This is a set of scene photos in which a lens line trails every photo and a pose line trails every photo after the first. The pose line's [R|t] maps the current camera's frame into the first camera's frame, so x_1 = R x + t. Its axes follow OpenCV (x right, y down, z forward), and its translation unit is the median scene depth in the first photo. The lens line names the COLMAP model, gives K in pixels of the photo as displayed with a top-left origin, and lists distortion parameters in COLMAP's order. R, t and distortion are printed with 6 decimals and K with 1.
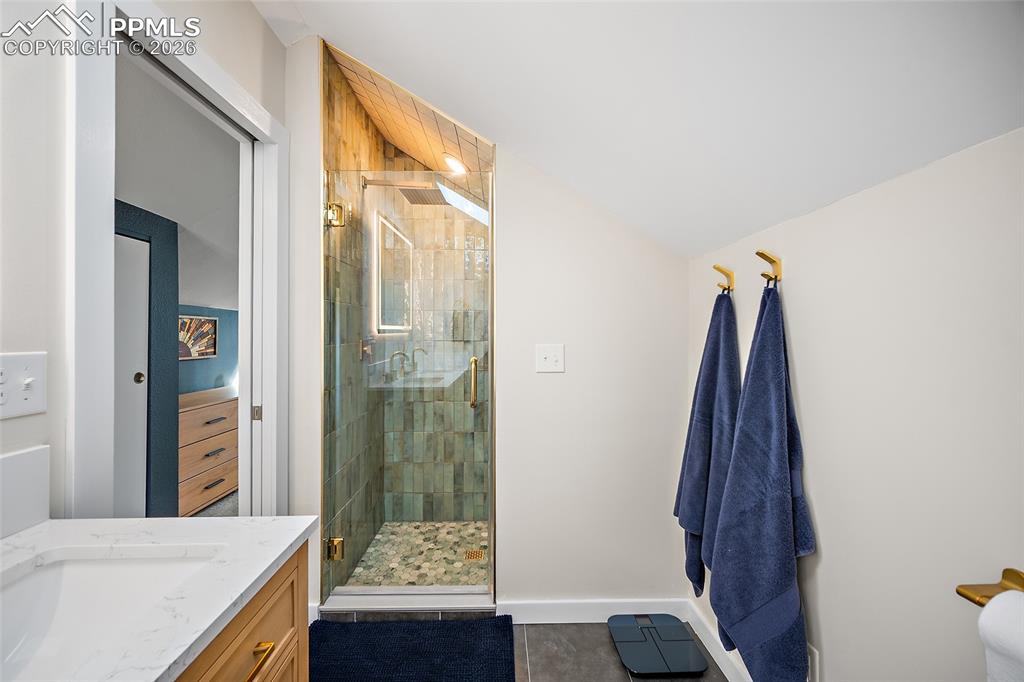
lens RADIAL K [[401.1, 0, 510.0], [0, 401.1, 336.0], [0, 0, 1]] dist [-0.001501, -0.000572]
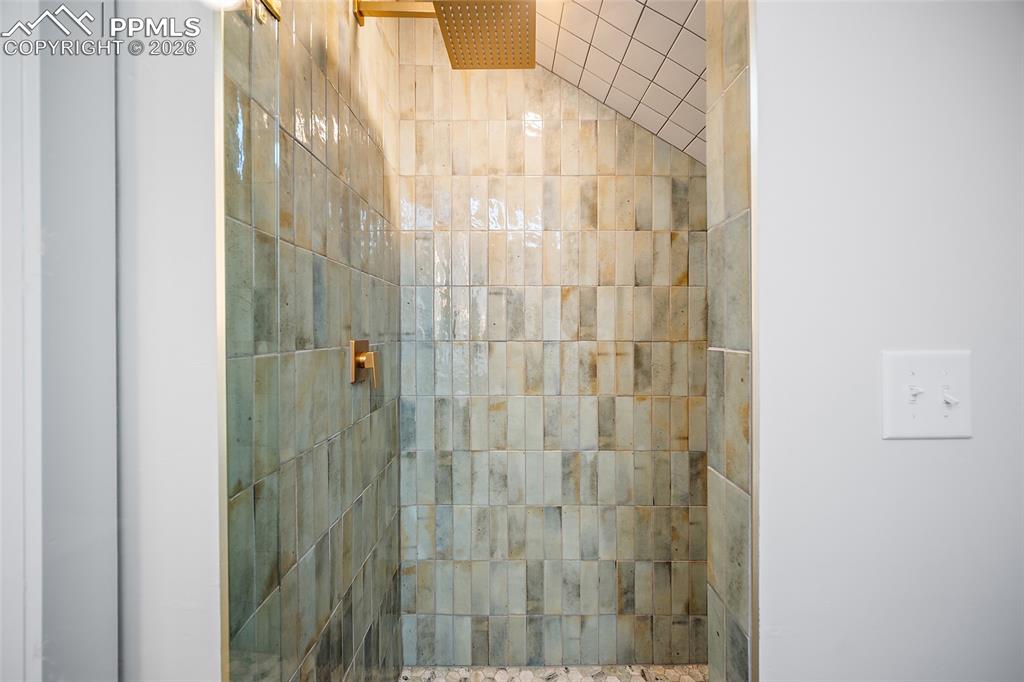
lens RADIAL K [[401.1, 0, 510.0], [0, 401.1, 336.0], [0, 0, 1]] dist [-0.001501, -0.000572]
pose [[0.999773, -0.006593, -0.020238, -0.149151], [0.006627, 0.999977, 0.001633, 0.004293], [0.020226, -0.001767, 0.999794, 0.447429]]
